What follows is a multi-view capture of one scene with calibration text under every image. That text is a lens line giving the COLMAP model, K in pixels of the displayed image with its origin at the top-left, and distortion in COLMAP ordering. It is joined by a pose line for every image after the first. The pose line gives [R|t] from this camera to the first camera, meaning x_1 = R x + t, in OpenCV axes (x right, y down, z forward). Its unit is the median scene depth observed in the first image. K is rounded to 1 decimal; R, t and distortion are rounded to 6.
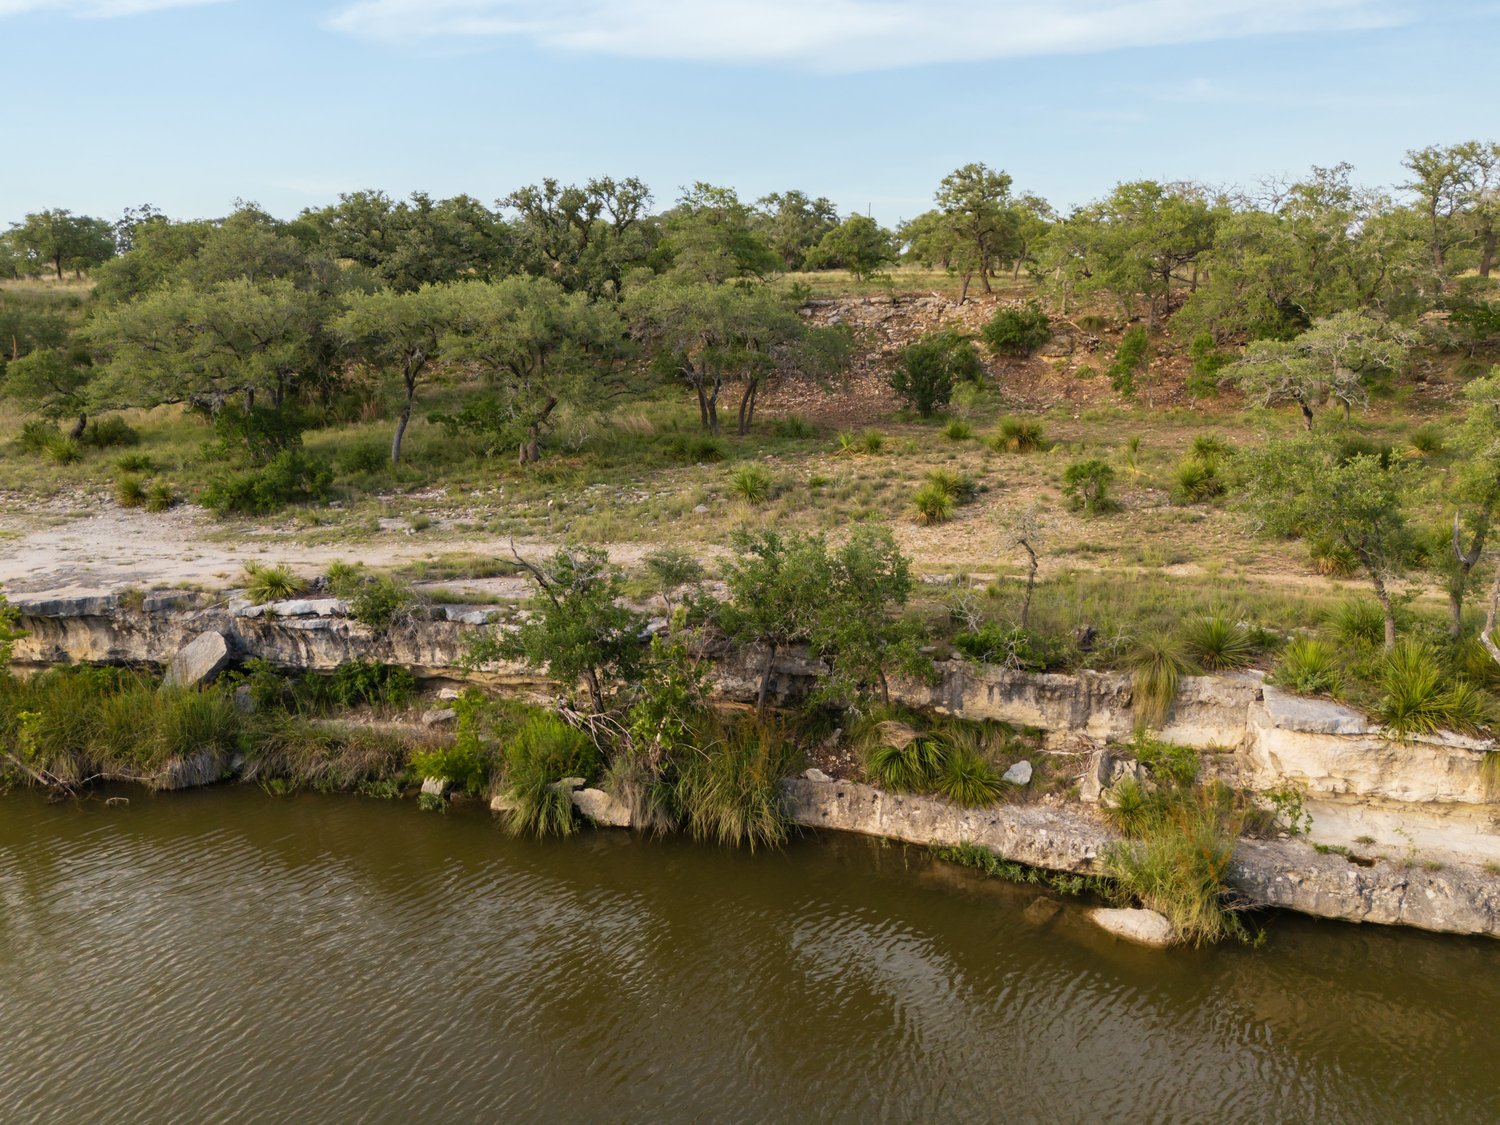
lens RADIAL K [[1106.0, 0, 750.0], [0, 1106.0, 562.5], [0, 0, 1]] dist [0.078007, -0.085658]
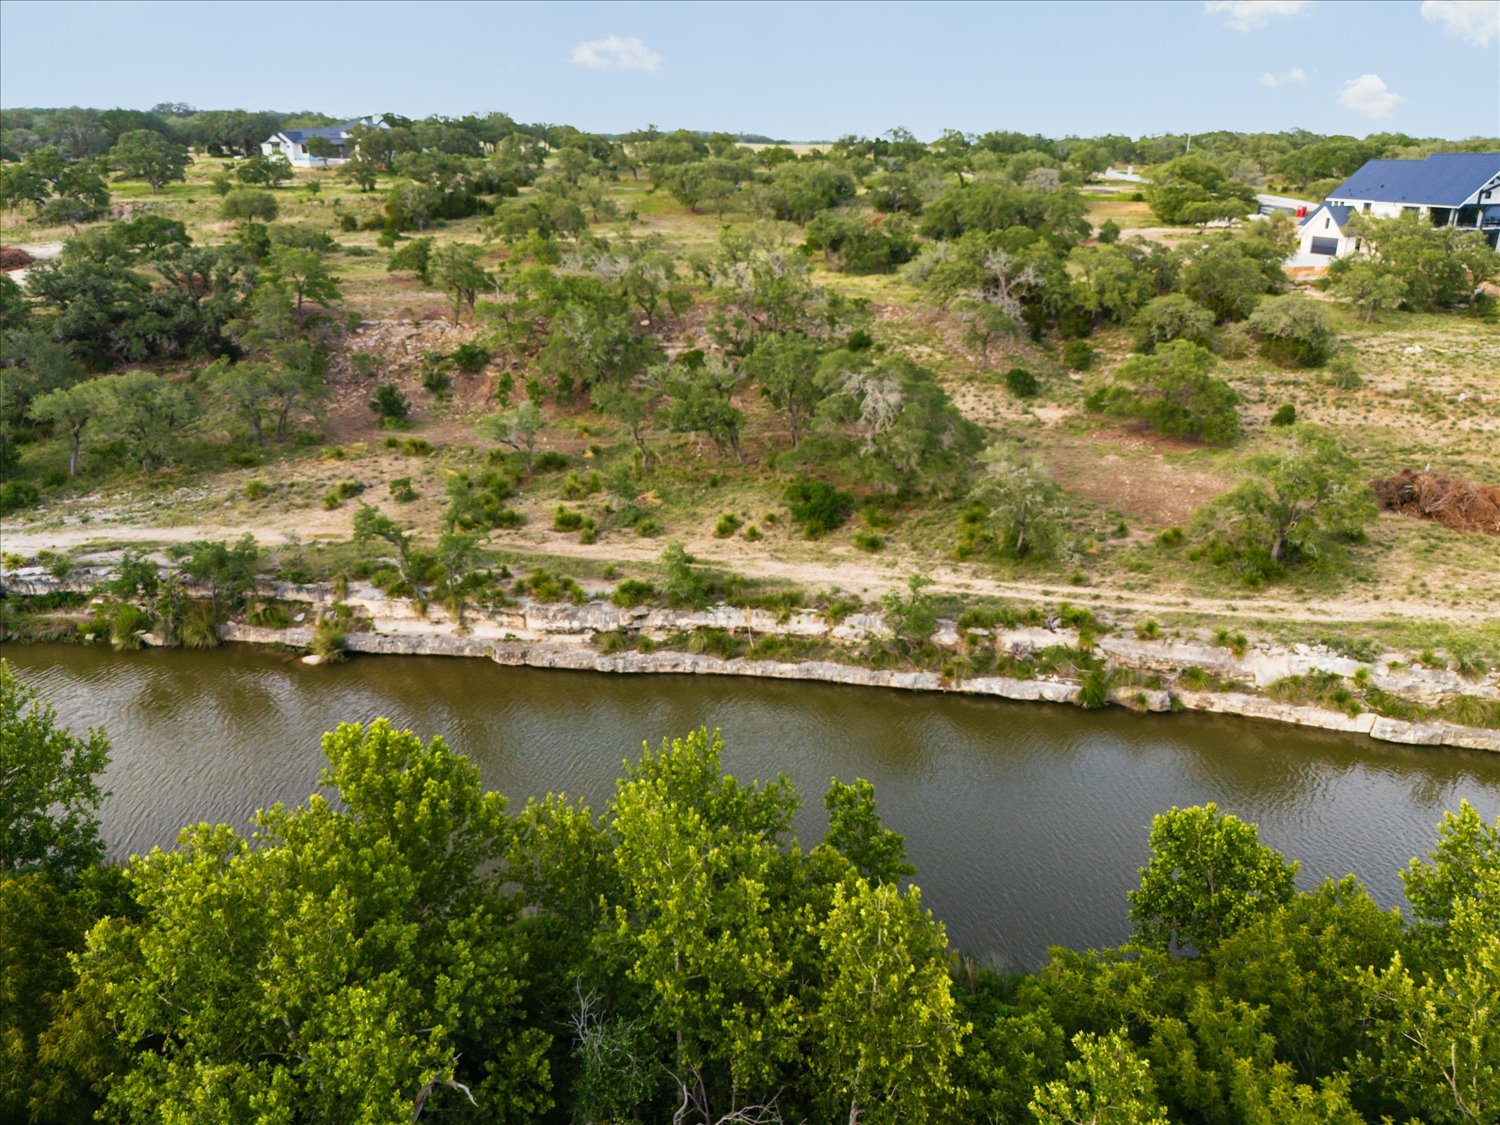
lens RADIAL K [[1106.0, 0, 750.0], [0, 1106.0, 562.5], [0, 0, 1]] dist [0.078007, -0.085658]
pose [[0.982829, -0.062786, 0.173508, 0.784174], [0.036266, 0.987717, 0.151989, -0.316756], [-0.180919, -0.143087, 0.973034, -1.817757]]
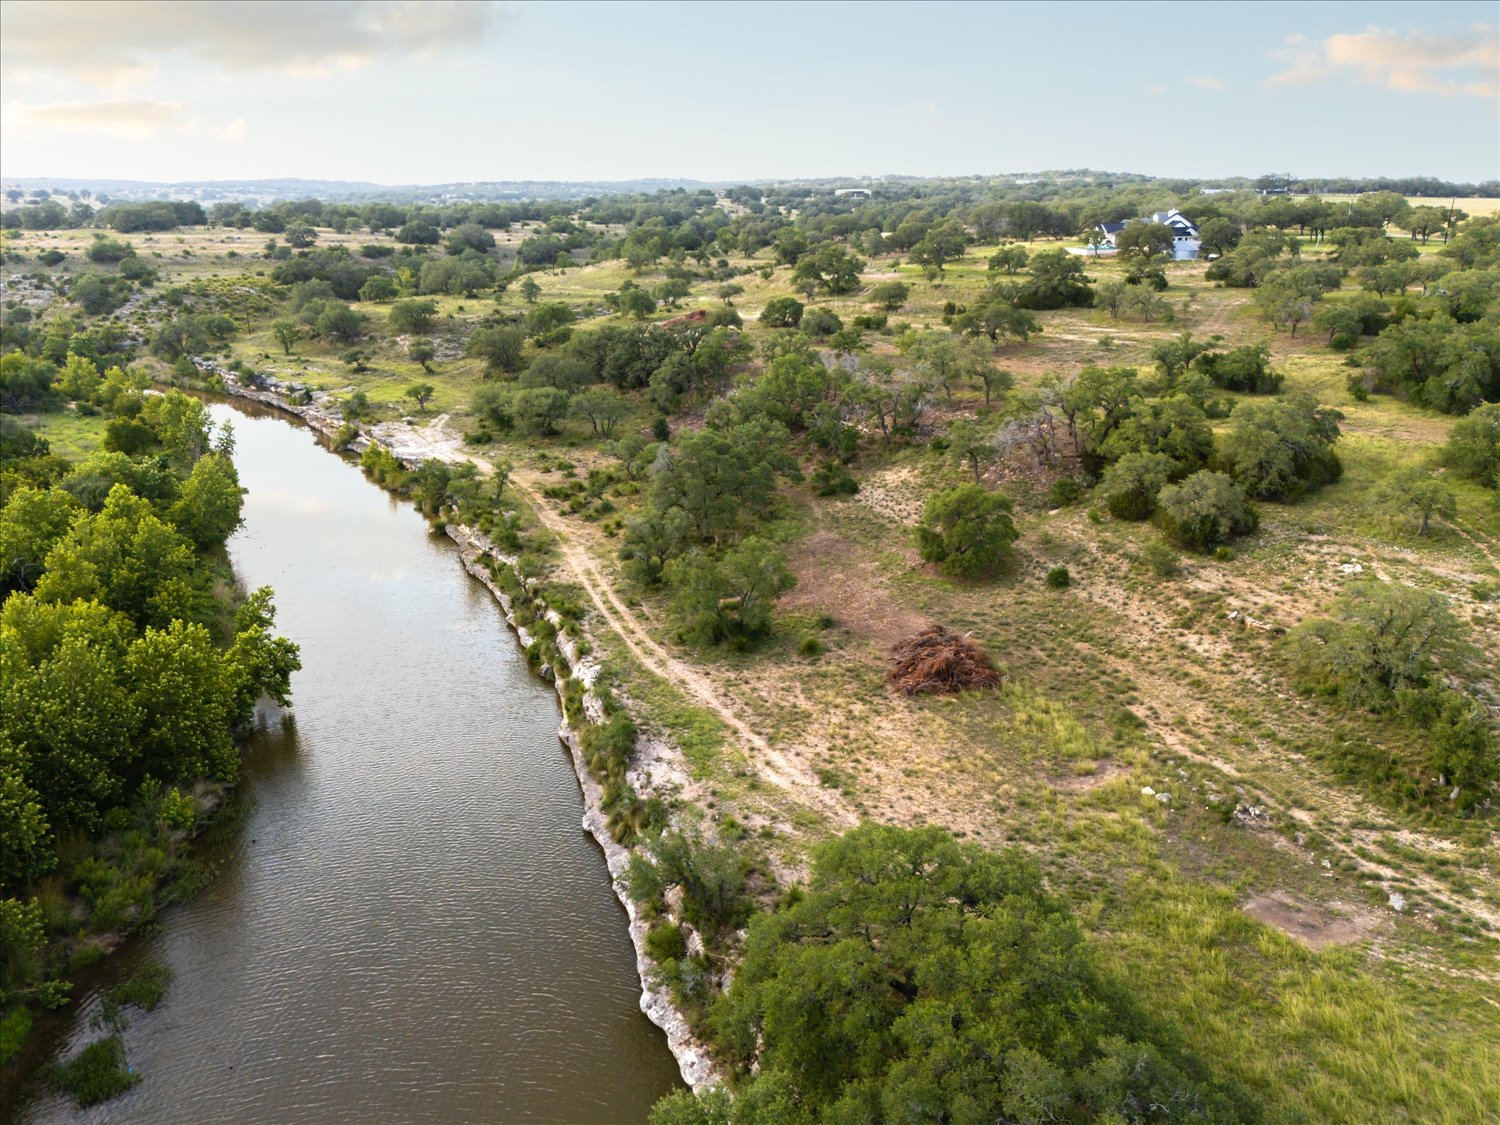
lens RADIAL K [[1106.0, 0, 750.0], [0, 1106.0, 562.5], [0, 0, 1]] dist [0.078007, -0.085658]
pose [[0.704439, 0.222720, -0.673915, 4.634985], [-0.147317, 0.974694, 0.168134, -0.675876], [0.694308, -0.019161, 0.719423, -1.885313]]
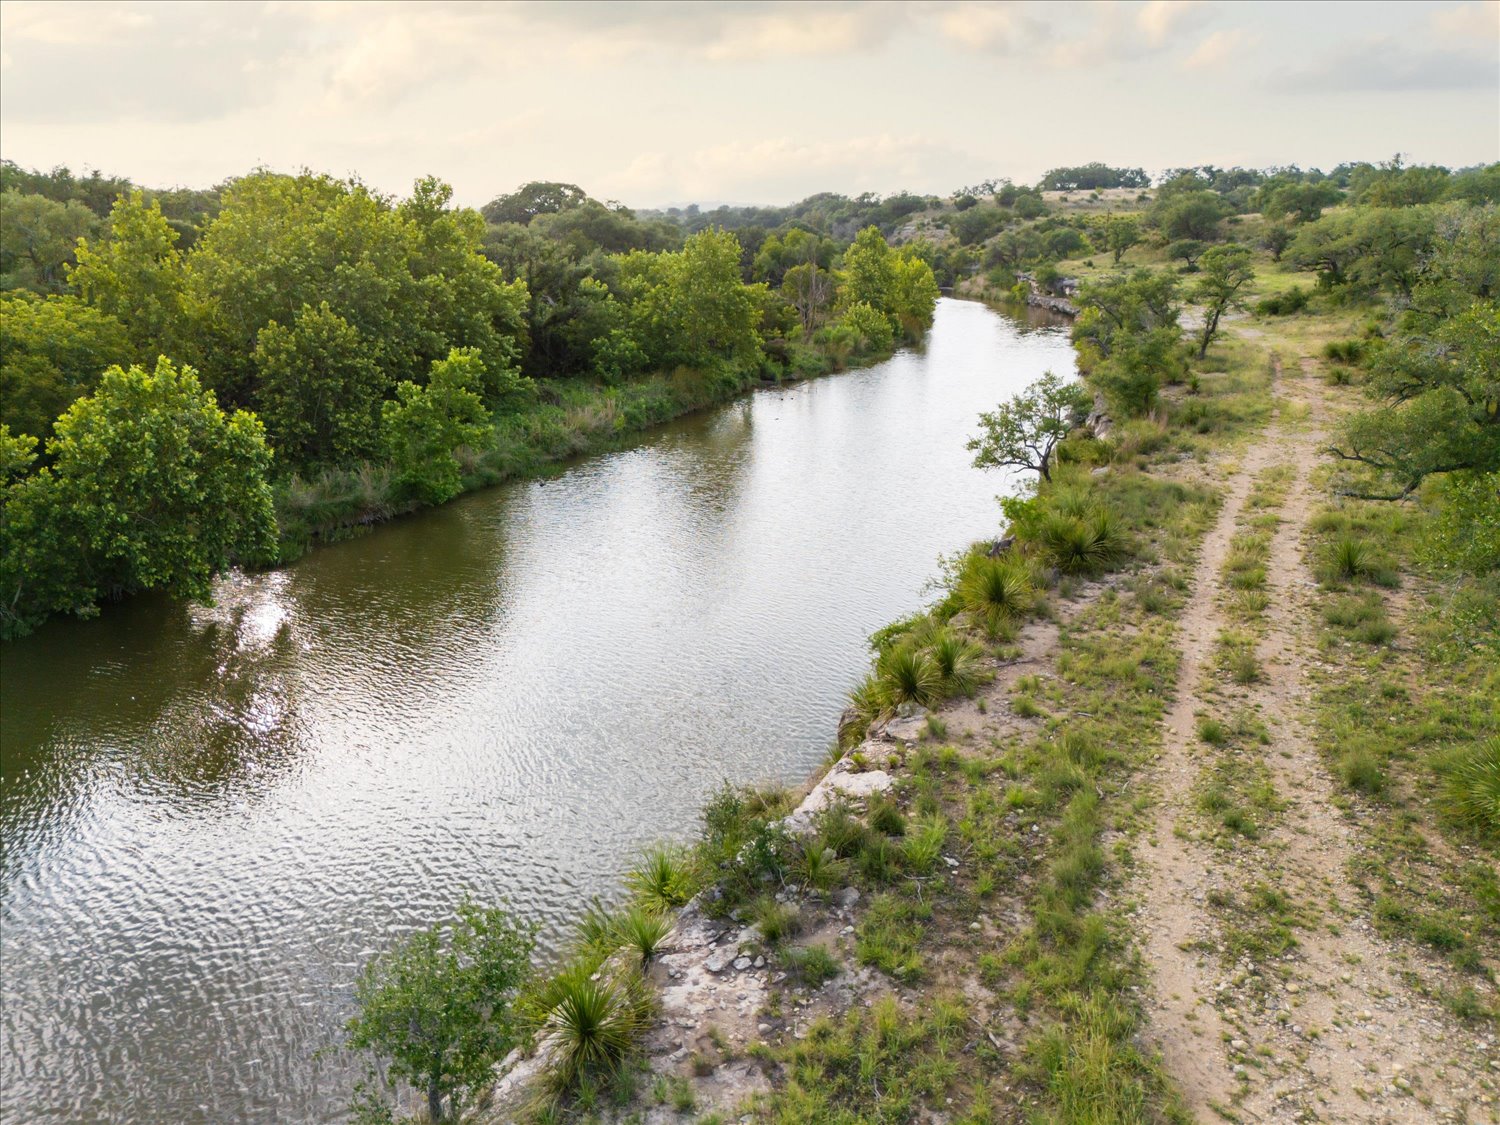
lens RADIAL K [[1106.0, 0, 750.0], [0, 1106.0, 562.5], [0, 0, 1]] dist [0.078007, -0.085658]
pose [[-0.022395, 0.289409, -0.956943, 2.781626], [-0.195815, 0.937374, 0.288073, -0.046568], [0.980385, 0.193835, 0.035679, -0.045056]]
